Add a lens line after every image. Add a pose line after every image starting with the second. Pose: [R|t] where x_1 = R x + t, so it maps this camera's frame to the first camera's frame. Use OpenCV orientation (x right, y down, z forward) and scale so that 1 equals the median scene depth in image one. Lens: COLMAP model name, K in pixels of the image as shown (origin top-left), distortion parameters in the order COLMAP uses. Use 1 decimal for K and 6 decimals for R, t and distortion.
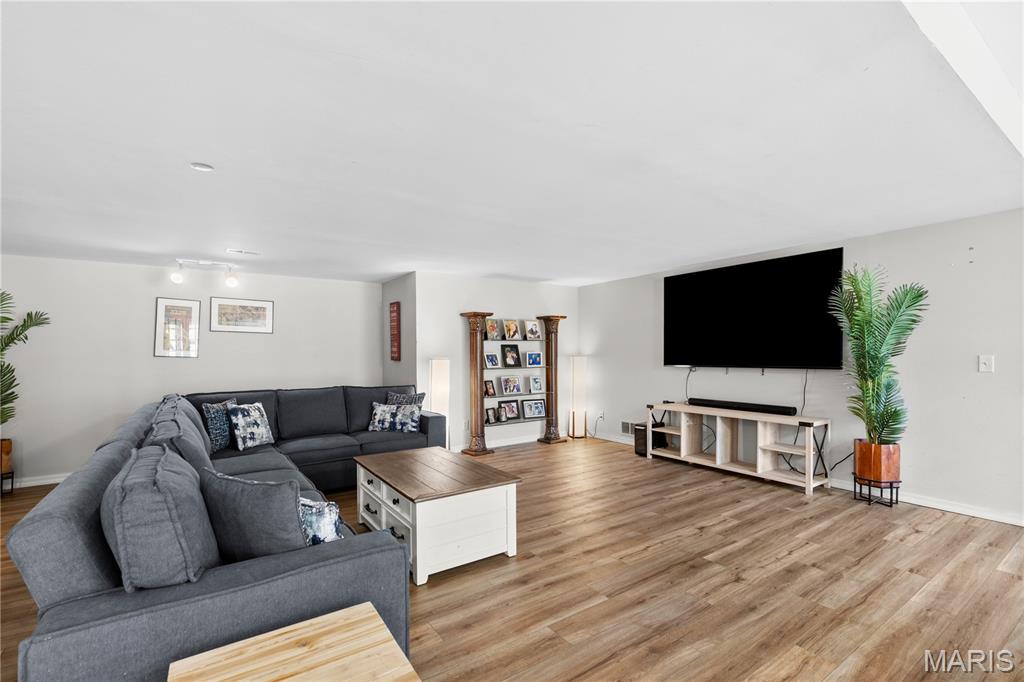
lens RADIAL K [[467.4, 0, 511.8], [0, 467.4, 347.2], [0, 0, 1]] dist [-0.000322, -0.001044]
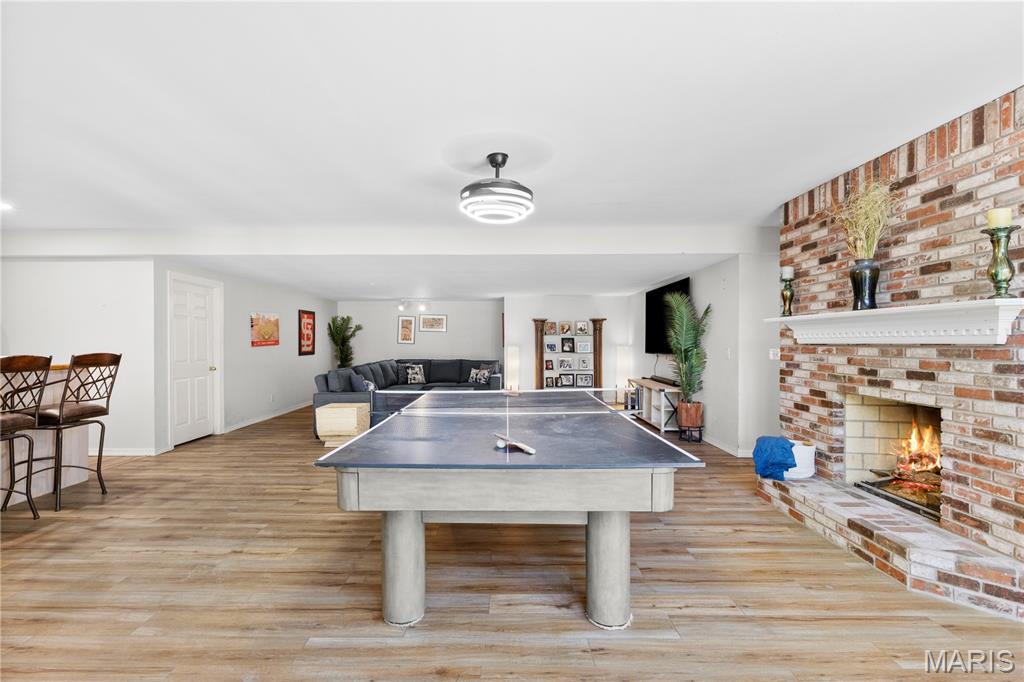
lens RADIAL K [[467.4, 0, 511.9], [0, 467.4, 339.2], [0, 0, 1]] dist [-0.000322, -0.001044]
pose [[0.812021, 0.004087, -0.583614, 0.784872], [-0.001842, 0.999988, 0.004441, -0.008209], [0.583626, -0.002531, 0.812019, -0.386568]]
